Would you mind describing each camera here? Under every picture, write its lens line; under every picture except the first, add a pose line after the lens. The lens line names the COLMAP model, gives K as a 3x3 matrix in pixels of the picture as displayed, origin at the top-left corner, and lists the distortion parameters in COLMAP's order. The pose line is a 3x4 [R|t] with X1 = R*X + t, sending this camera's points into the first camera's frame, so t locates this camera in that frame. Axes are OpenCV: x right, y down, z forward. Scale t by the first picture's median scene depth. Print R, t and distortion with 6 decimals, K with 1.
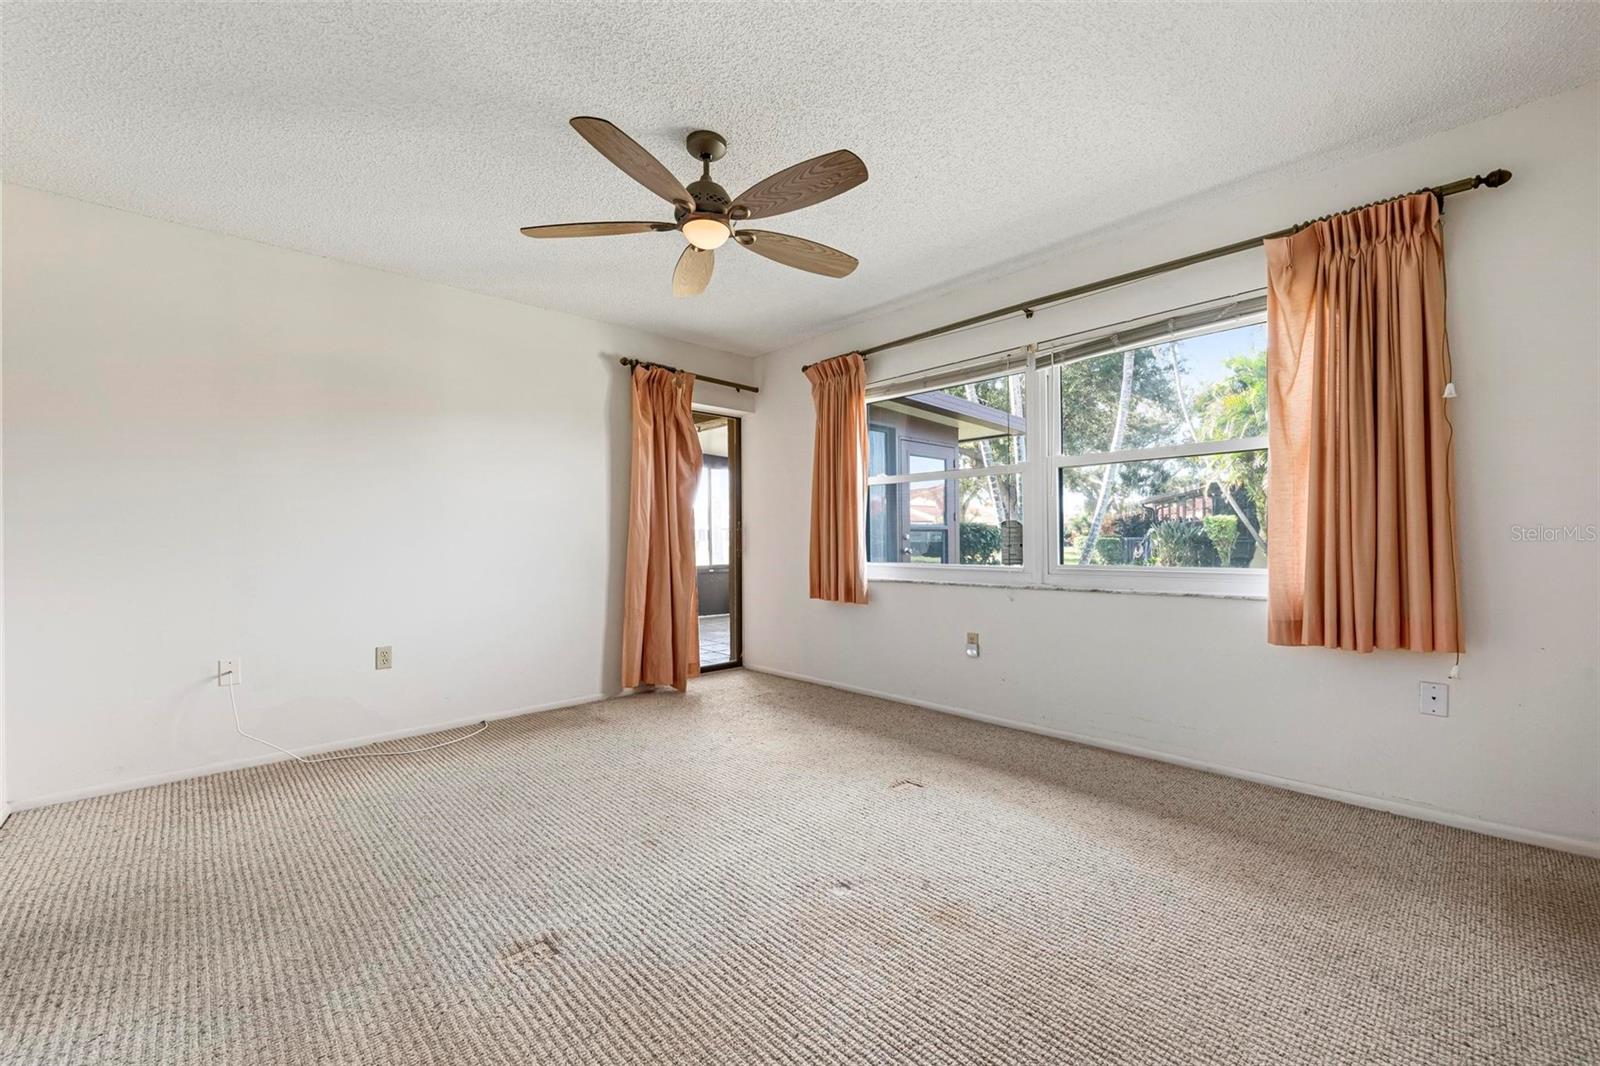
lens RADIAL K [[680.9, 0, 844.7], [0, 680.9, 537.1], [0, 0, 1]] dist [0.002980, 0.000560]
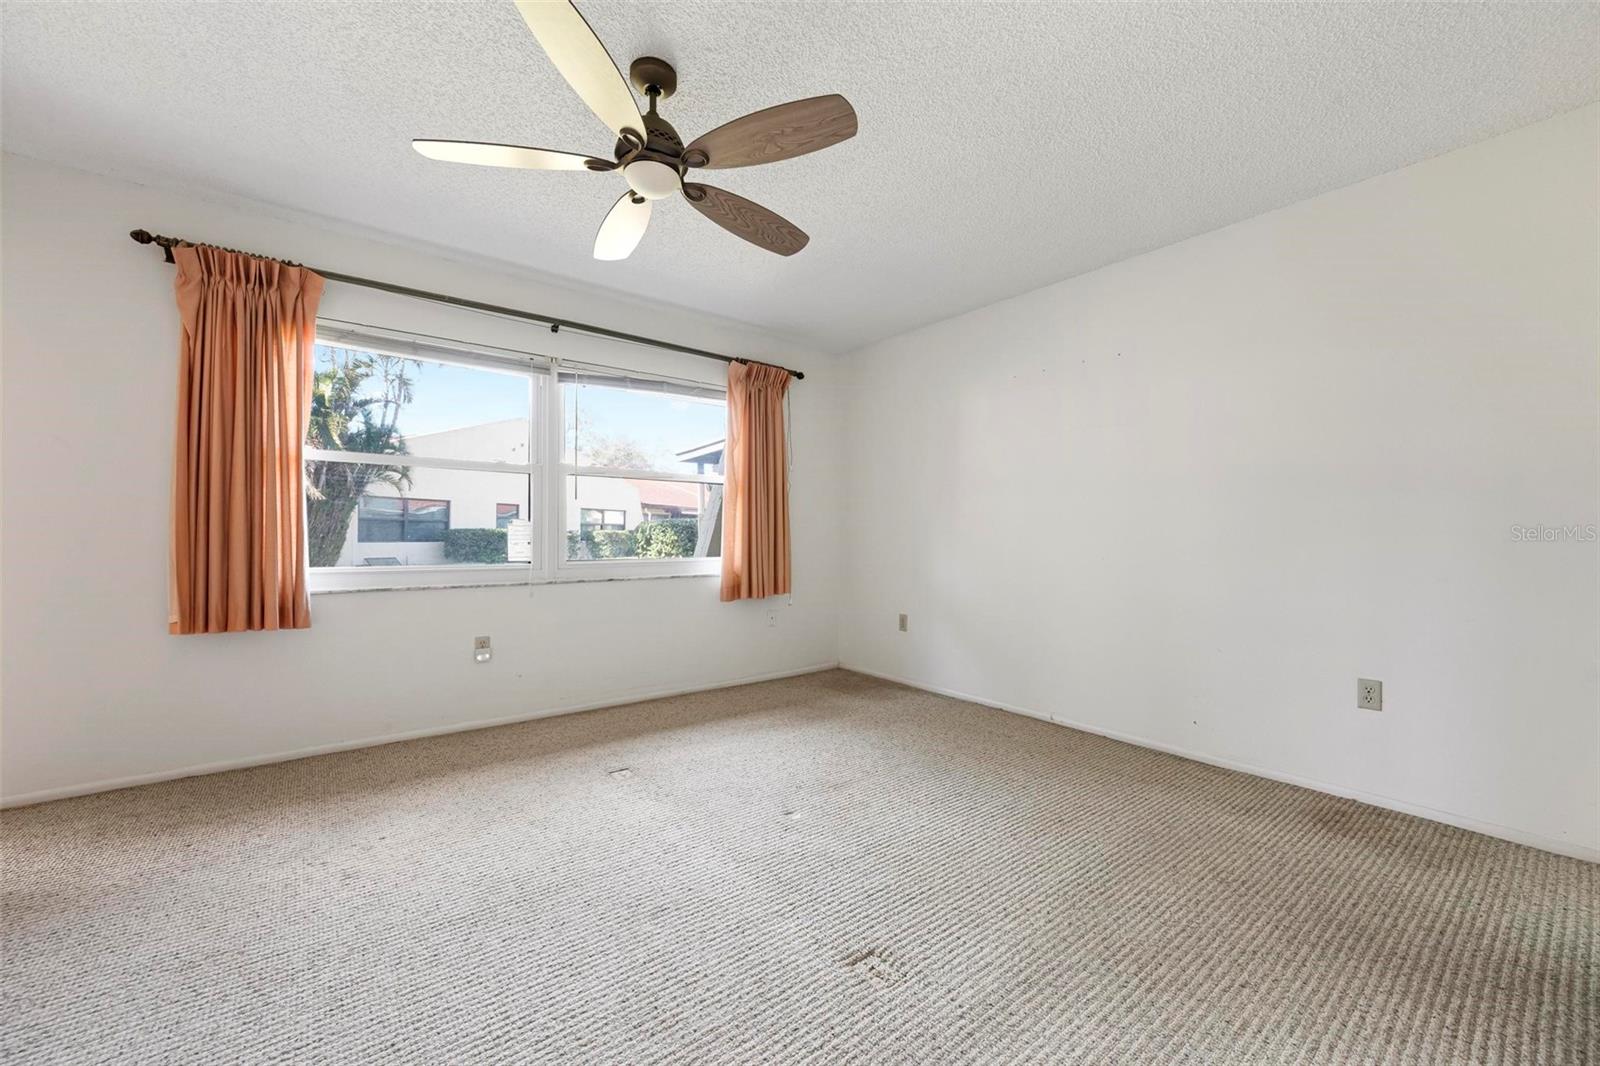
lens RADIAL K [[622.2, 0, 806.7], [0, 622.2, 533.0], [0, 0, 1]] dist [-0.000425, 0.000024]
pose [[0.101848, 0.012361, 0.994723, -0.810472], [-0.004855, 0.999917, -0.011928, 0.007530], [-0.994788, -0.003614, 0.101900, 0.606724]]
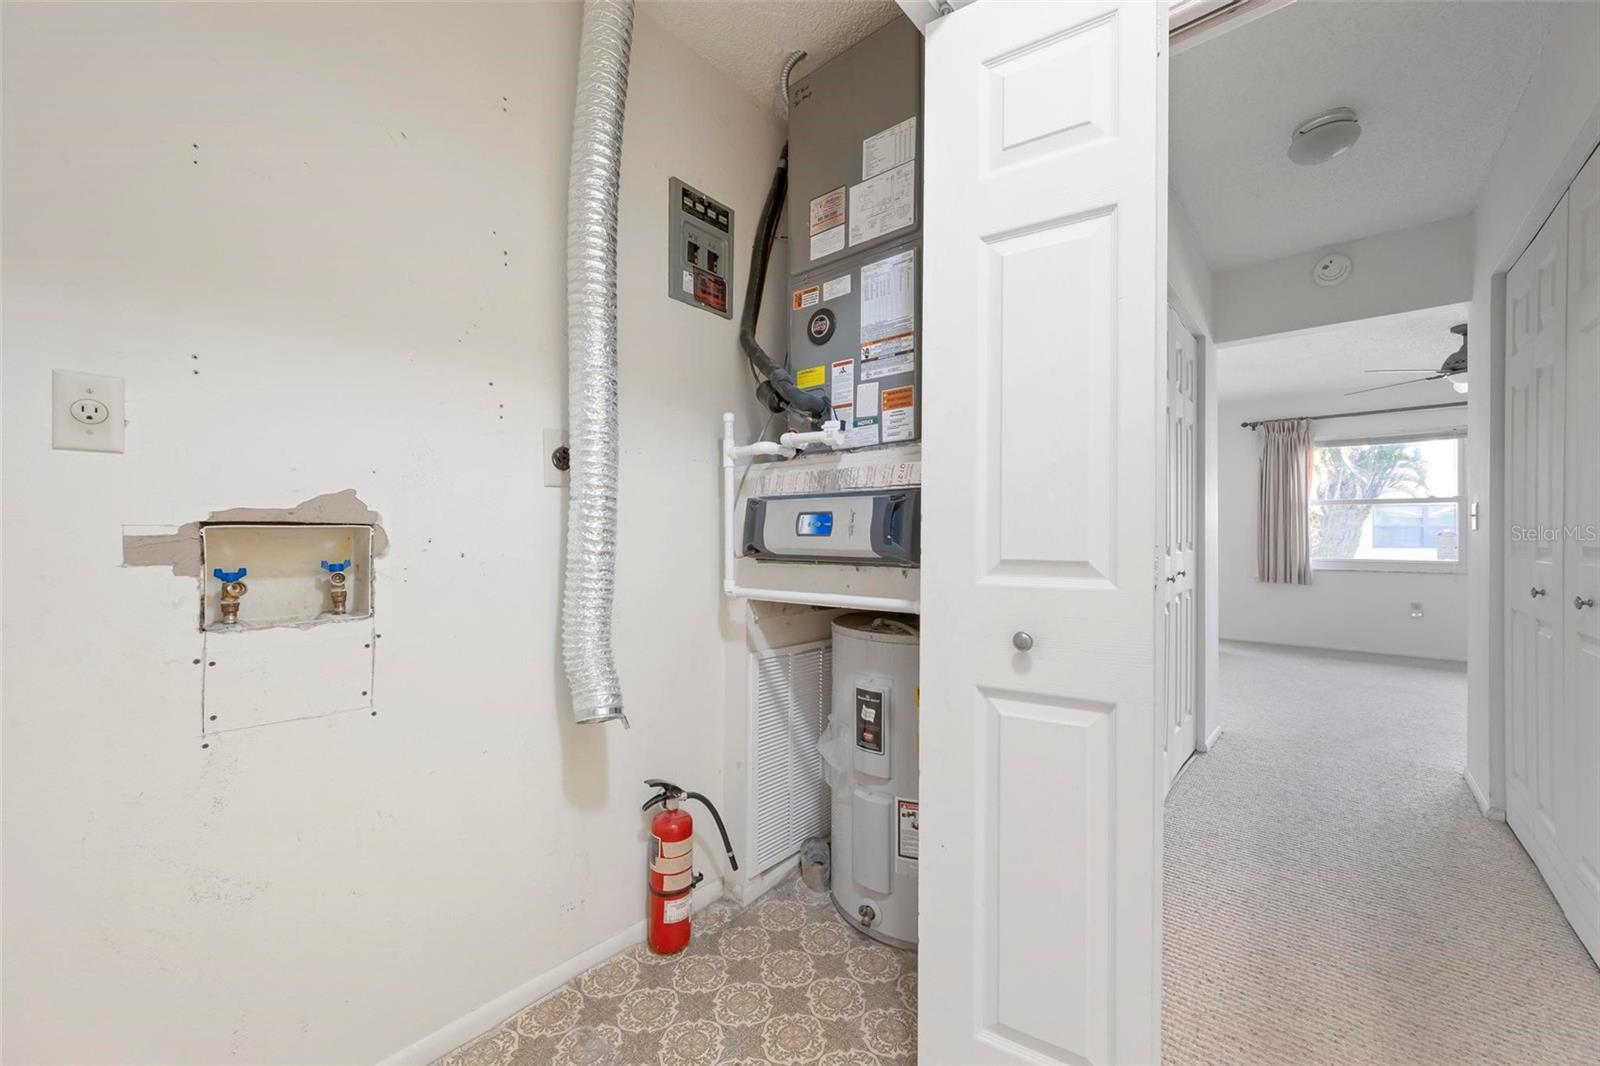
lens RADIAL K [[622.2, 0, 798.6], [0, 622.2, 538.1], [0, 0, 1]] dist [-0.000425, 0.000024]
pose [[0.996402, 0.010392, 0.084111, -1.780015], [-0.010395, 0.999946, -0.000403, 0.007577], [-0.084110, -0.000473, 0.996456, -0.420820]]
